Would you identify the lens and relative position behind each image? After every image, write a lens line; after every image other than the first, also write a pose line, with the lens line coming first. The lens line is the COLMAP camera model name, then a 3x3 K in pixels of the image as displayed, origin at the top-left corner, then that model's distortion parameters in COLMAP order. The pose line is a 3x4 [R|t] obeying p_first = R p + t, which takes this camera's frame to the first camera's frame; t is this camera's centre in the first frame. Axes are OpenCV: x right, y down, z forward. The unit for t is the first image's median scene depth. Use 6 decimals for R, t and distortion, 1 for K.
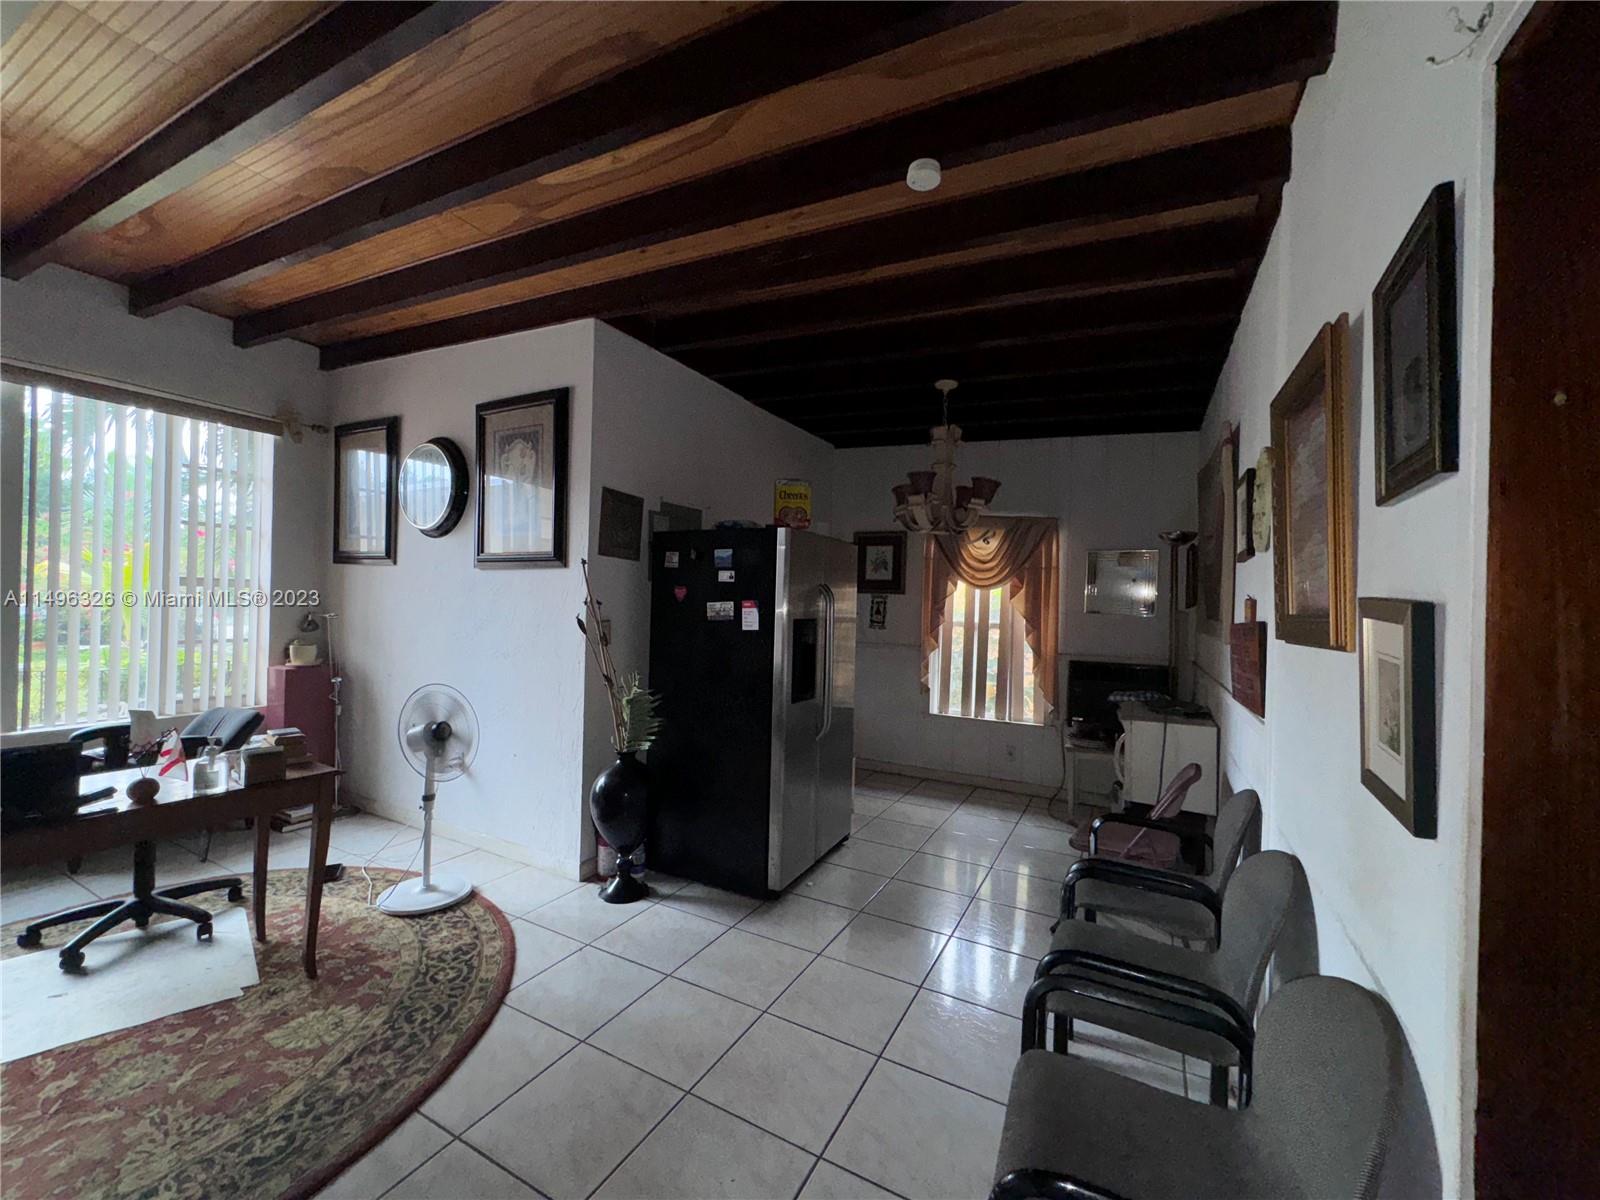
lens RADIAL K [[636.5, 0, 800.9], [0, 636.5, 599.3], [0, 0, 1]] dist [-0.001610, 0.000641]
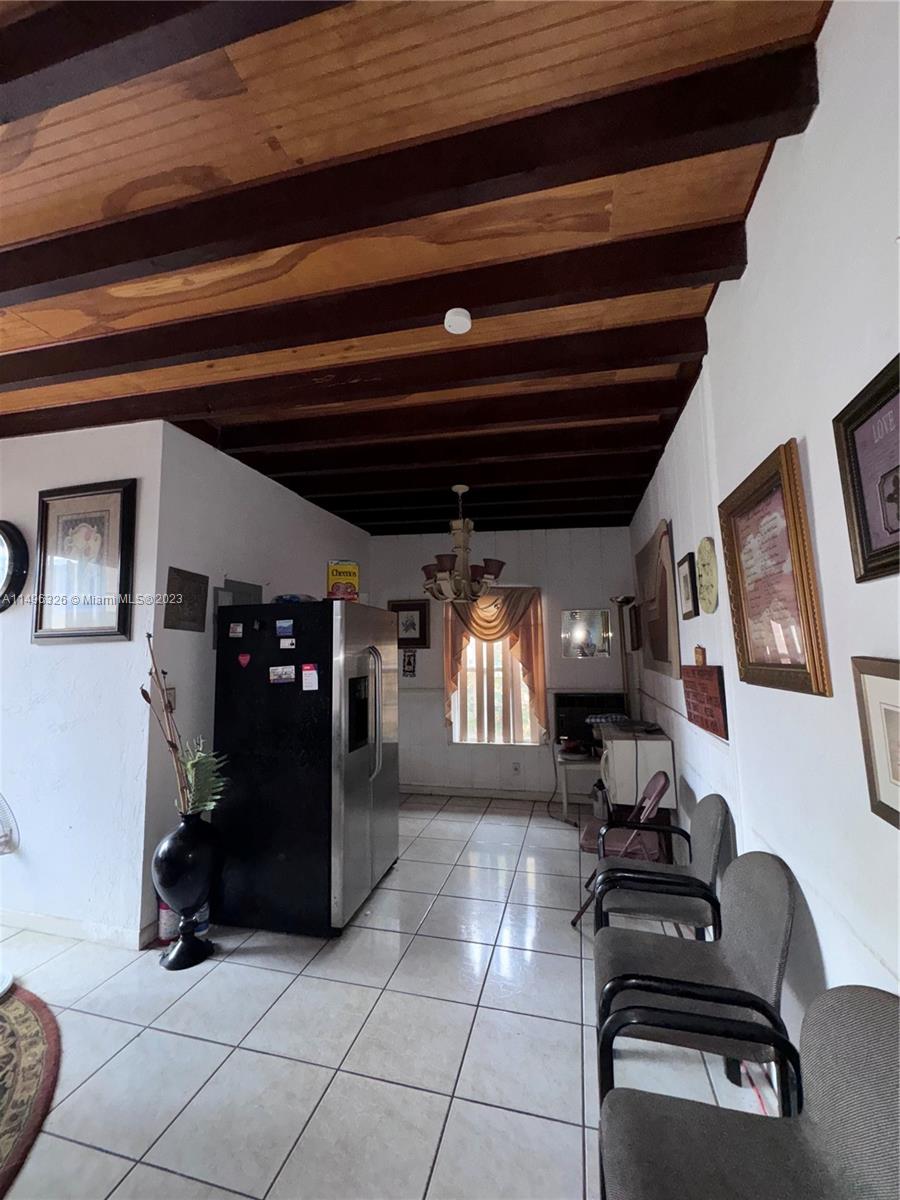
lens RADIAL K [[477.4, 0, 450.5], [0, 477.4, 599.8], [0, 0, 1]] dist [-0.001610, 0.000641]
pose [[0.972020, -0.020196, 0.234030, -0.035199], [0.043700, 0.994452, -0.095685, -0.021655], [-0.230799, 0.103234, 0.967509, 0.101953]]
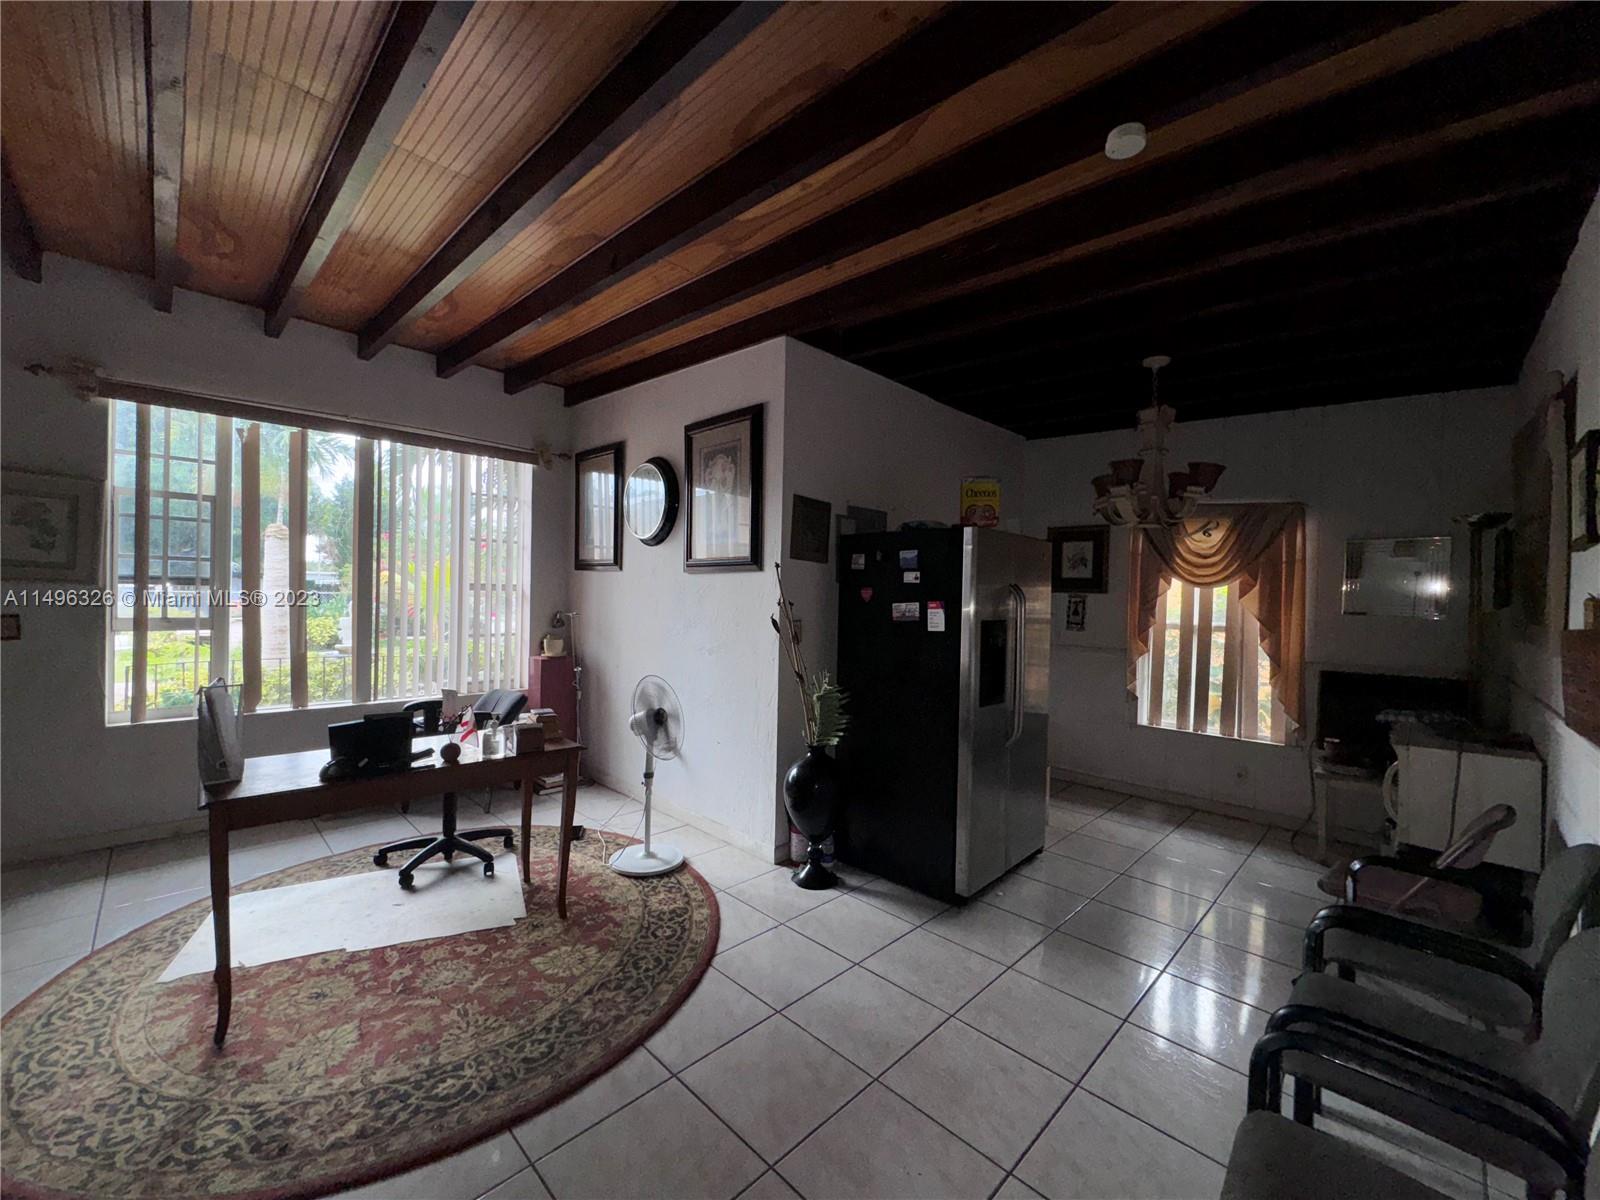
lens RADIAL K [[636.5, 0, 801.2], [0, 636.5, 599.6], [0, 0, 1]] dist [-0.001610, 0.000641]
pose [[0.958538, -0.003102, -0.284949, 0.001973], [0.003595, 0.999993, 0.001208, -0.003153], [0.284943, -0.002182, 0.958542, -0.014064]]
